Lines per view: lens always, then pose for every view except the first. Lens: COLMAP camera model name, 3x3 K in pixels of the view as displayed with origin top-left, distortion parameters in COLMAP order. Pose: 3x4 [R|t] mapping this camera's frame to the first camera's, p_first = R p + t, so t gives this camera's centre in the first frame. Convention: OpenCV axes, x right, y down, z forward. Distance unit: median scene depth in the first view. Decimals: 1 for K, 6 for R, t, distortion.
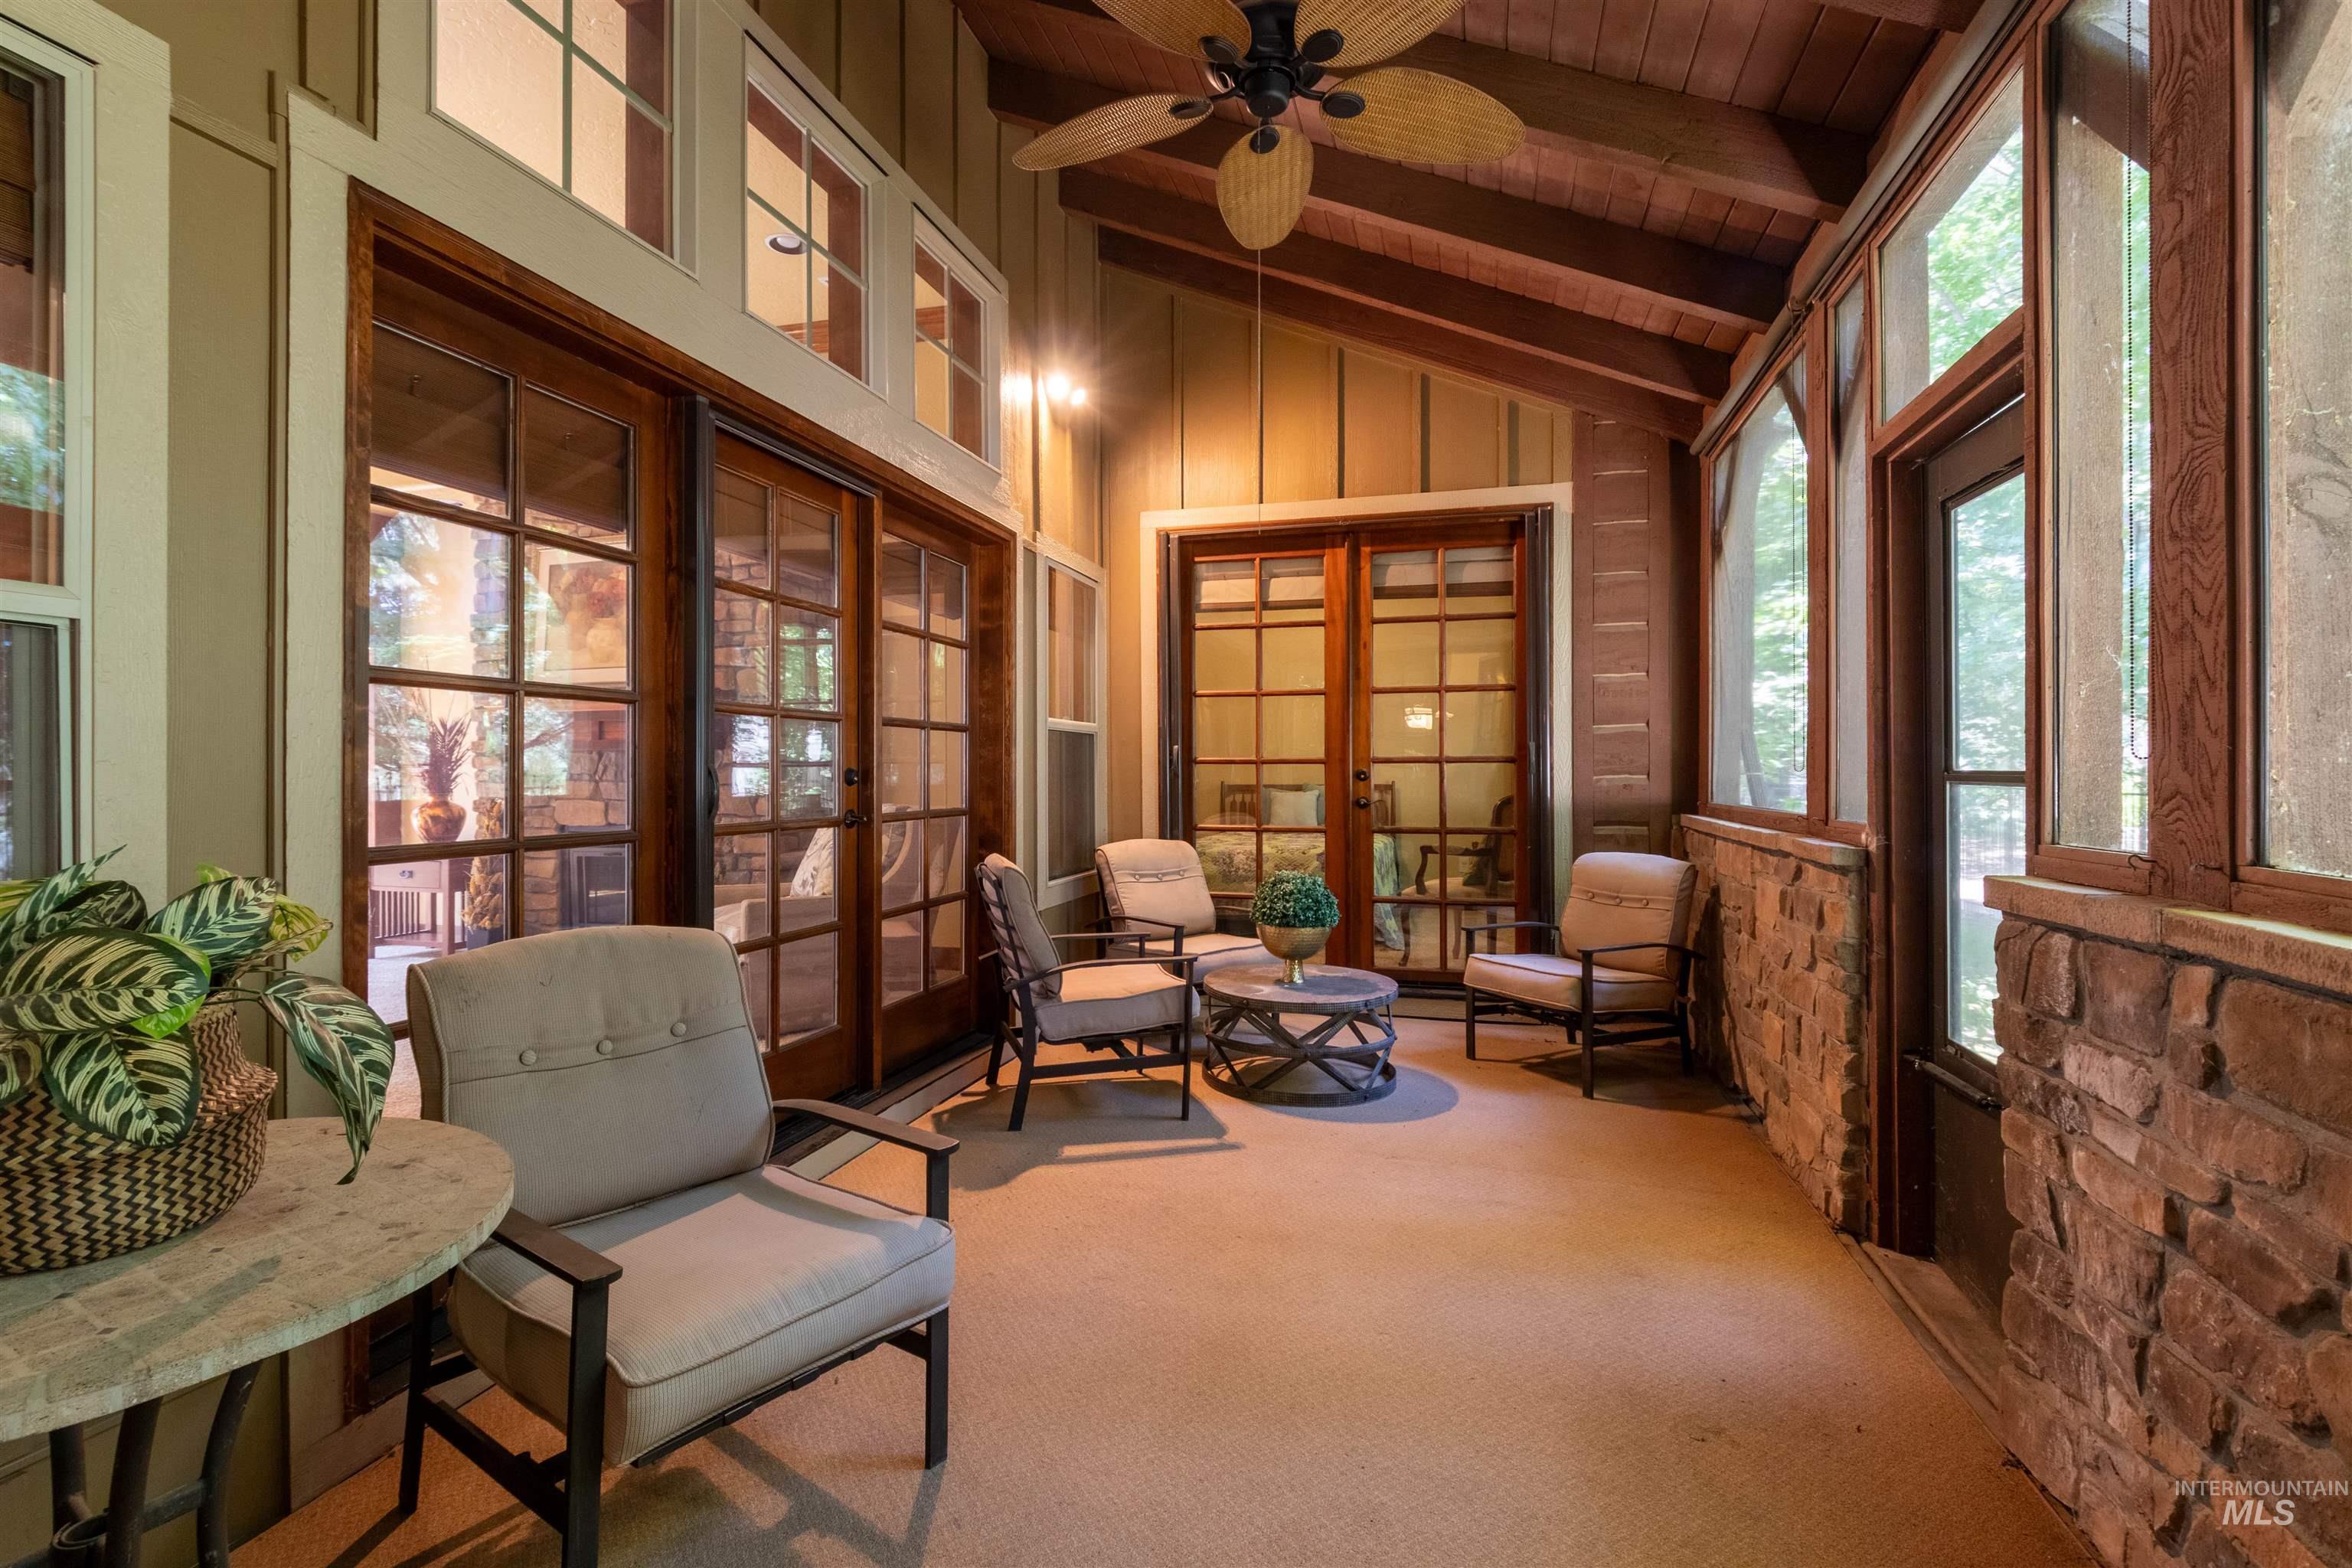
lens RADIAL K [[1108.9, 0, 1178.1], [0, 1108.9, 752.0], [0, 0, 1]] dist [-0.004776, -0.000322]
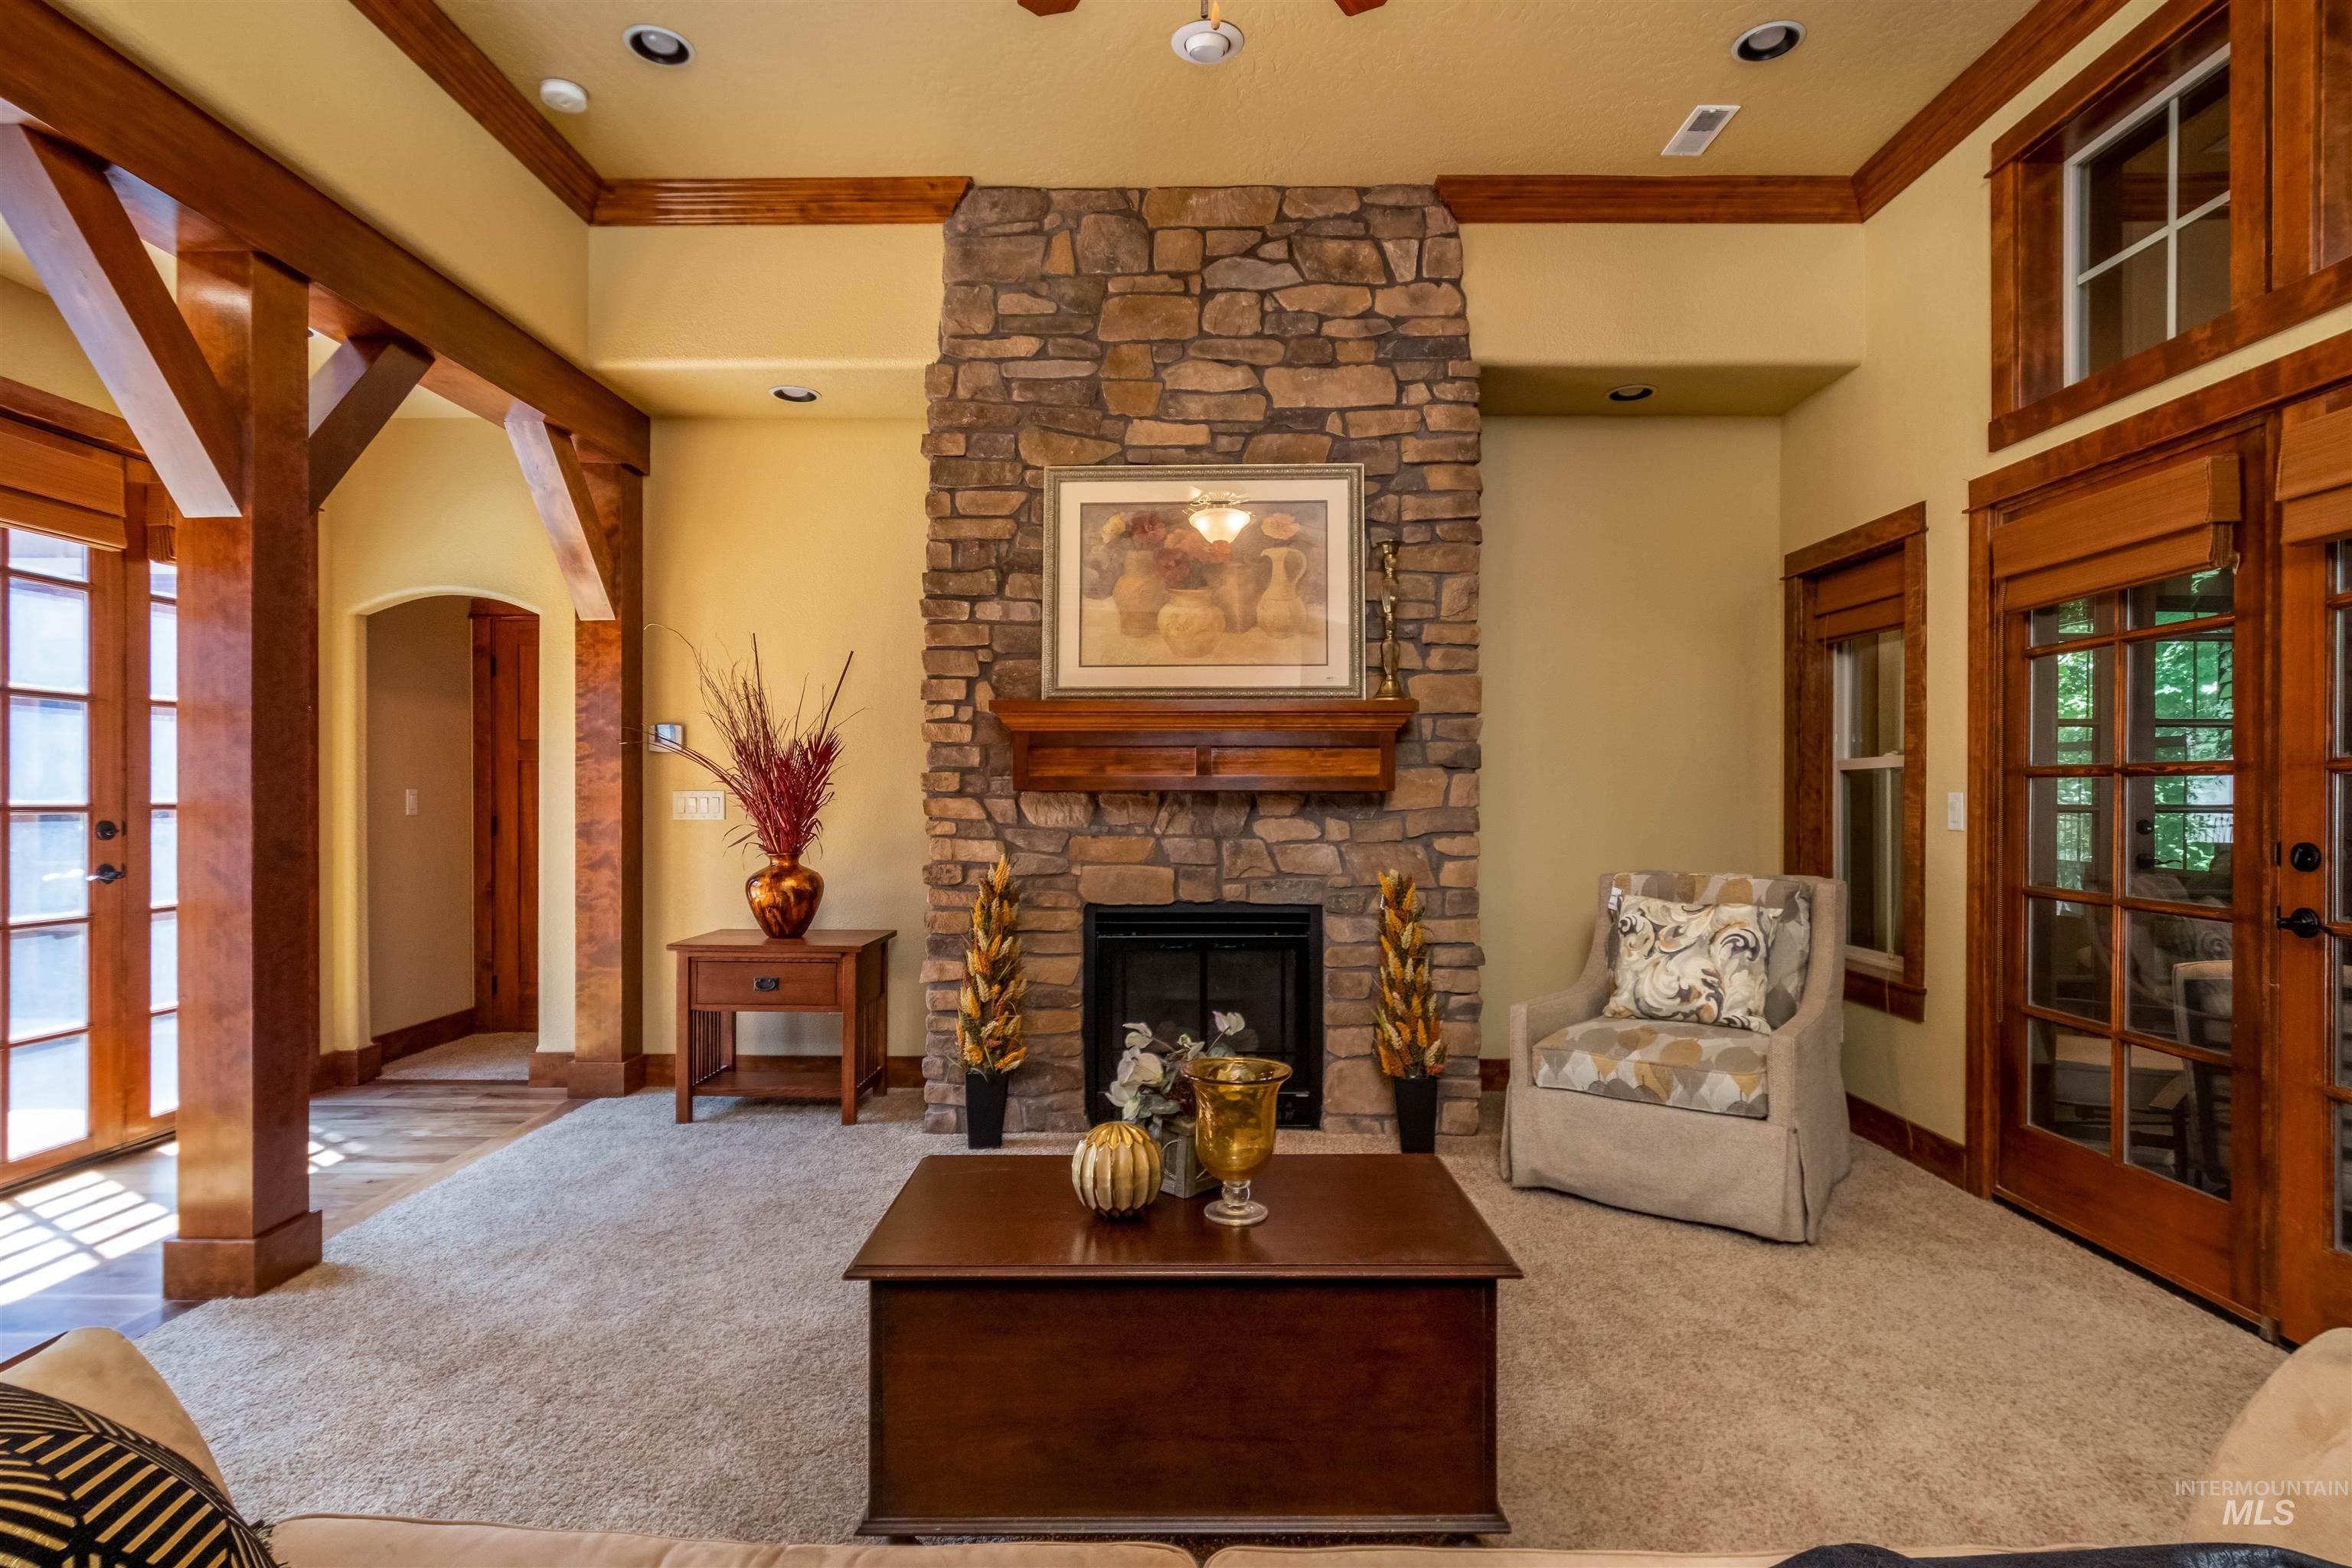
lens RADIAL K [[1199.5, 0, 1173.1], [0, 1199.5, 795.5], [0, 0, 1]] dist [0.003009, -0.004226]
pose [[0.966255, 0.009297, 0.257419, -0.702502], [-0.011210, 0.999919, 0.005966, -0.002482], [-0.257343, -0.008650, 0.966281, 0.310442]]
